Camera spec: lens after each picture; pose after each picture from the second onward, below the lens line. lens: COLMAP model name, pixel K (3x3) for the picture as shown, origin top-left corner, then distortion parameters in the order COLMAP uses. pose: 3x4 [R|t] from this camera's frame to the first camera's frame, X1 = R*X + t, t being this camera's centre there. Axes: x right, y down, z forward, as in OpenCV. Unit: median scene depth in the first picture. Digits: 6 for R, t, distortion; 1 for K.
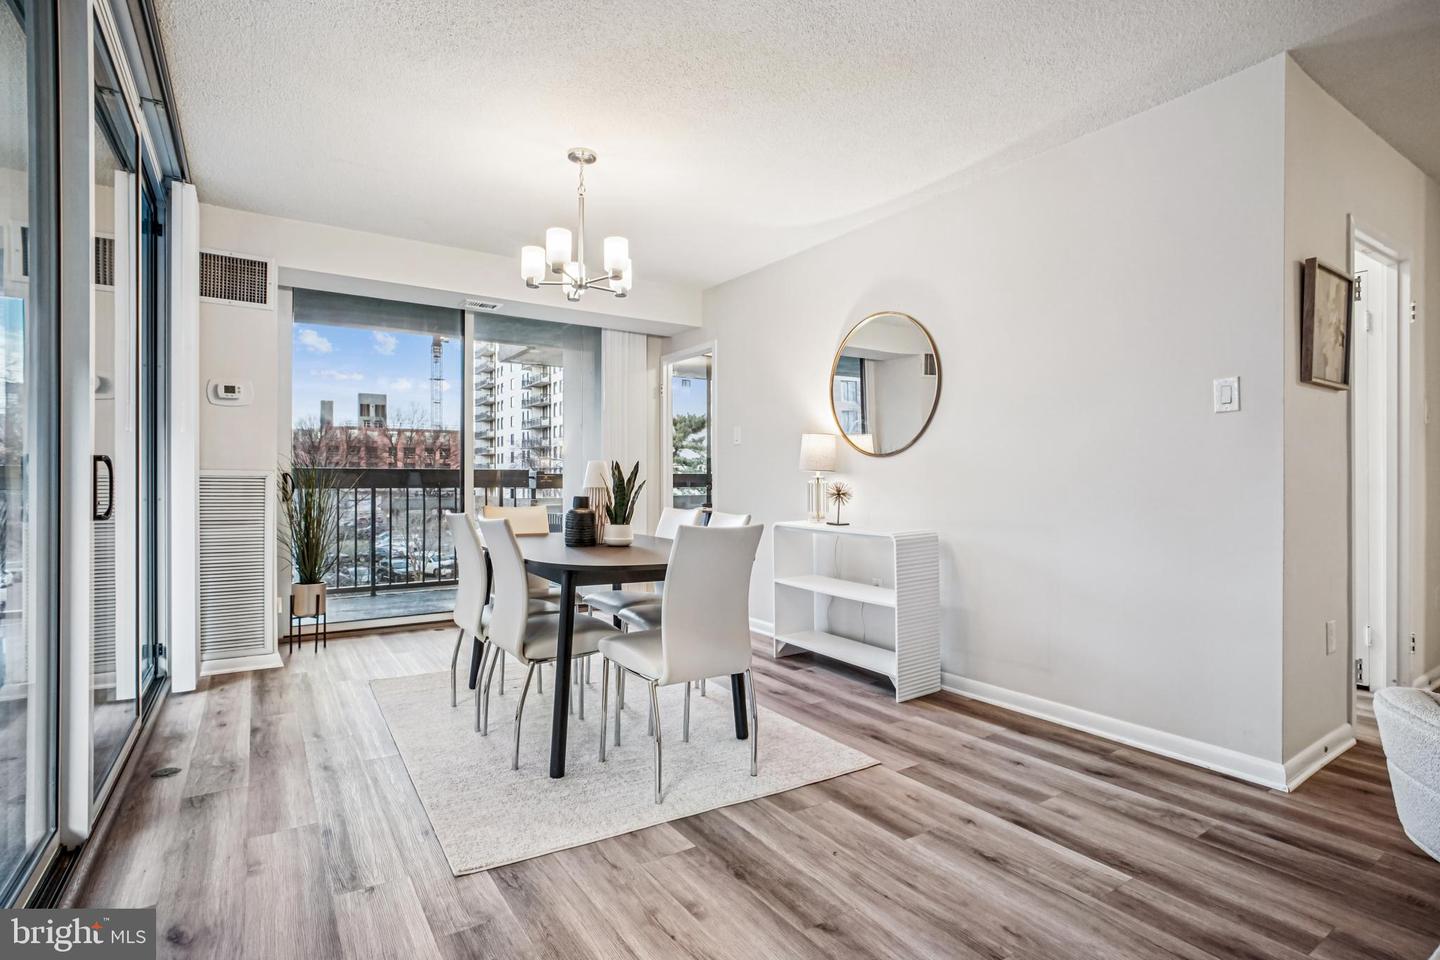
lens RADIAL K [[698.9, 0, 725.6], [0, 698.9, 482.2], [0, 0, 1]] dist [-0.051757, 0.016444]
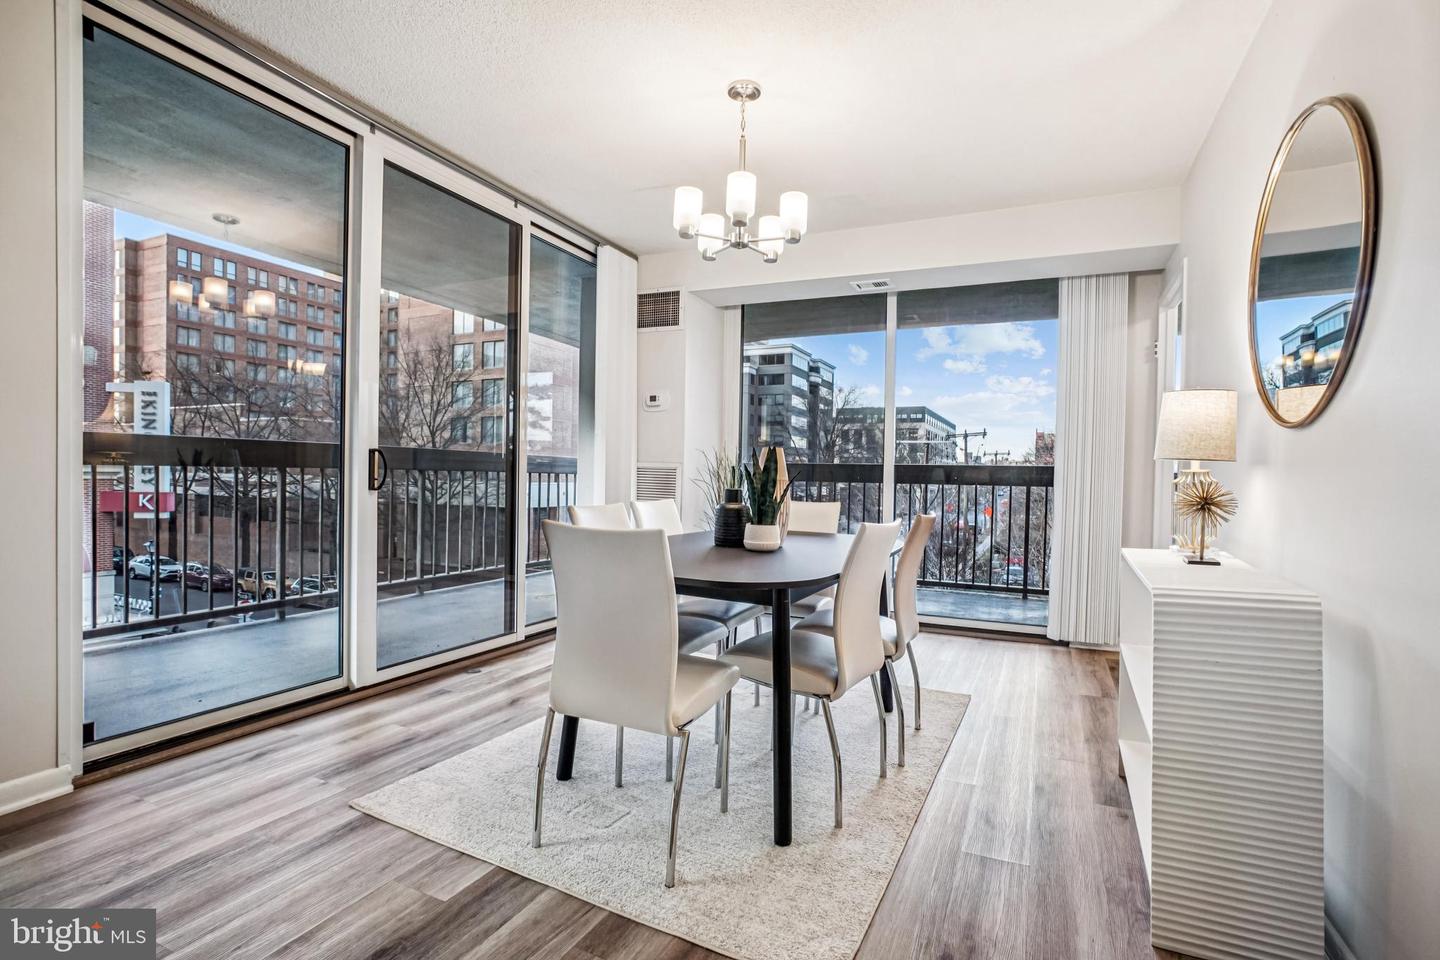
lens RADIAL K [[692.1, 0, 722.3], [0, 692.1, 483.7], [0, 0, 1]] dist [-0.019270, 0.000570]
pose [[0.511043, 0.021296, -0.859291, 0.542773], [-0.021277, 0.999700, 0.012122, 0.003803], [0.859292, 0.012088, 0.511343, 0.560723]]
